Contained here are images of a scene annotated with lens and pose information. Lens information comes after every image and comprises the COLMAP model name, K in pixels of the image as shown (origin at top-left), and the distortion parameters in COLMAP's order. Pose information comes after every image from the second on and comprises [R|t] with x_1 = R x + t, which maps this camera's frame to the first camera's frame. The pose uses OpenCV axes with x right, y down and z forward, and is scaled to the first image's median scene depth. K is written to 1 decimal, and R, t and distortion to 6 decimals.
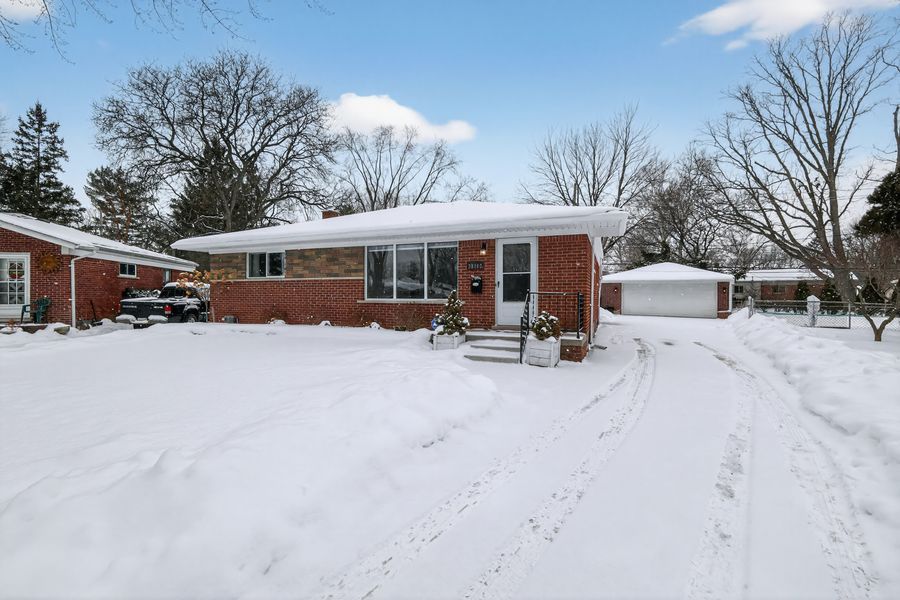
lens RADIAL K [[389.2, 0, 450.8], [0, 389.2, 298.5], [0, 0, 1]] dist [-0.003422, 0.001670]
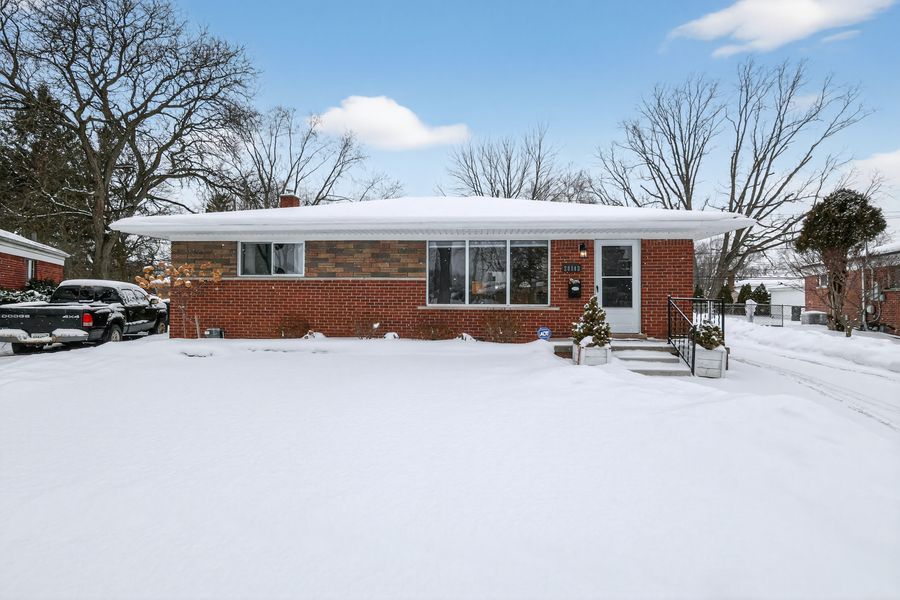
lens RADIAL K [[389.2, 0, 451.7], [0, 389.2, 298.9], [0, 0, 1]] dist [-0.003422, 0.001670]
pose [[0.949894, 0.001395, 0.312568, -0.418548], [-0.000306, 0.999994, -0.003533, -0.007787], [-0.312571, 0.003260, 0.949889, 0.194206]]
